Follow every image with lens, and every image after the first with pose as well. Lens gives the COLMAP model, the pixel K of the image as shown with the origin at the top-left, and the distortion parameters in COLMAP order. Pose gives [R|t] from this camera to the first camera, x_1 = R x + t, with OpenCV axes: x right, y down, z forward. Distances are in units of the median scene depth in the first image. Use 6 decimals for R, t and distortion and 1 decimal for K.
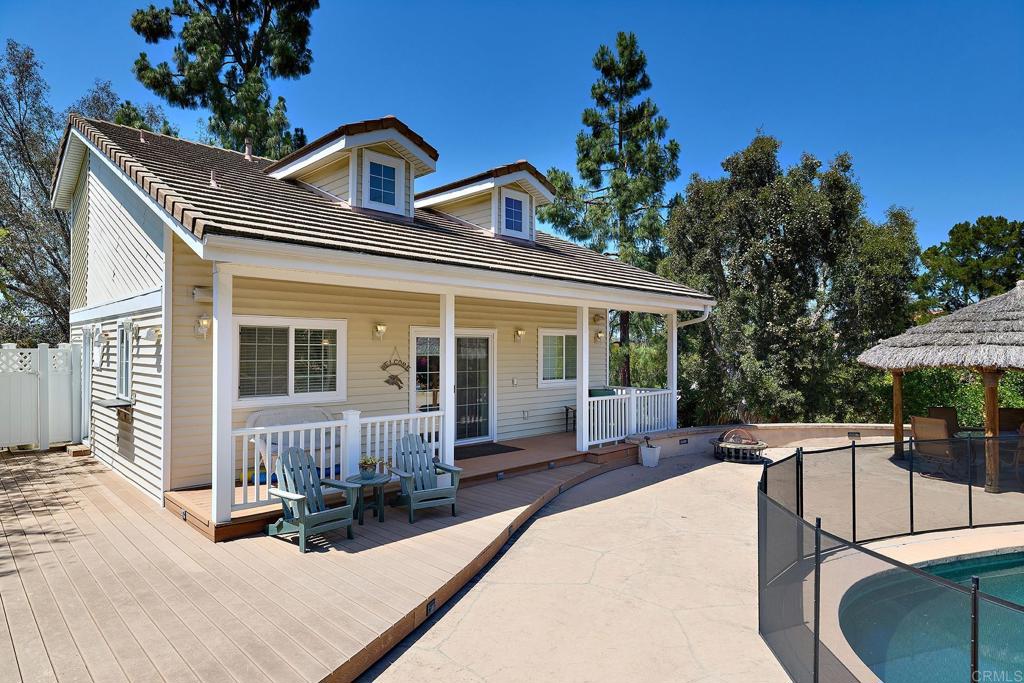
lens RADIAL K [[577.5, 0, 513.1], [0, 577.5, 340.9], [0, 0, 1]] dist [0.001257, 0.000512]
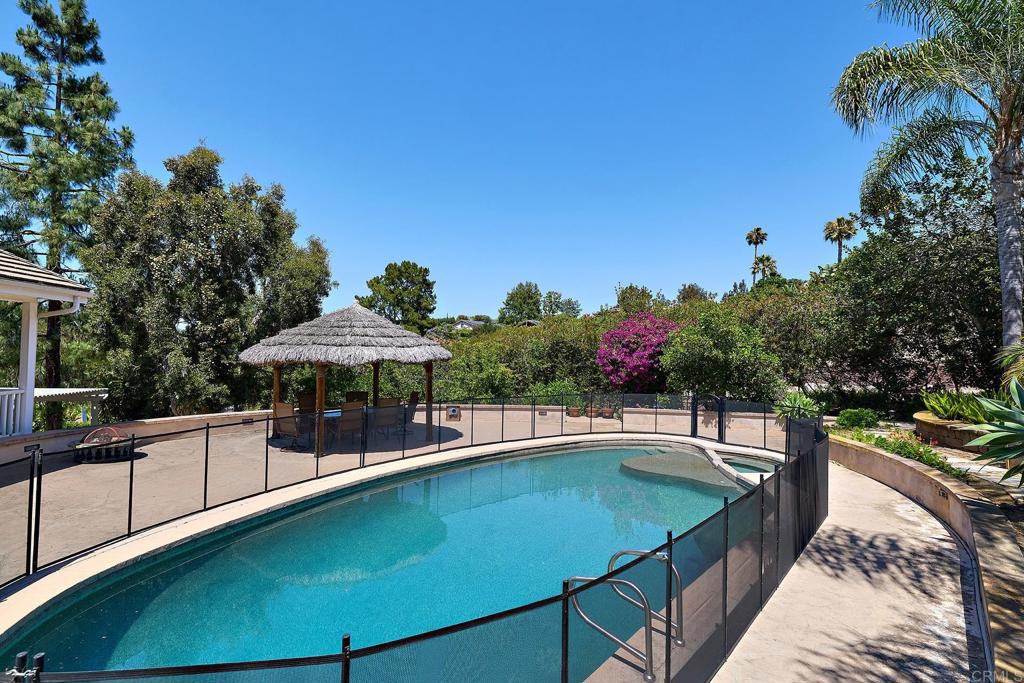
lens RADIAL K [[487.4, 0, 509.7], [0, 487.4, 341.6], [0, 0, 1]] dist [0.000759, 0.002335]
pose [[0.637905, 0.029609, 0.769546, 0.106218], [-0.029512, 0.999466, -0.013992, 0.000900], [-0.769550, -0.013785, 0.638438, -0.018077]]
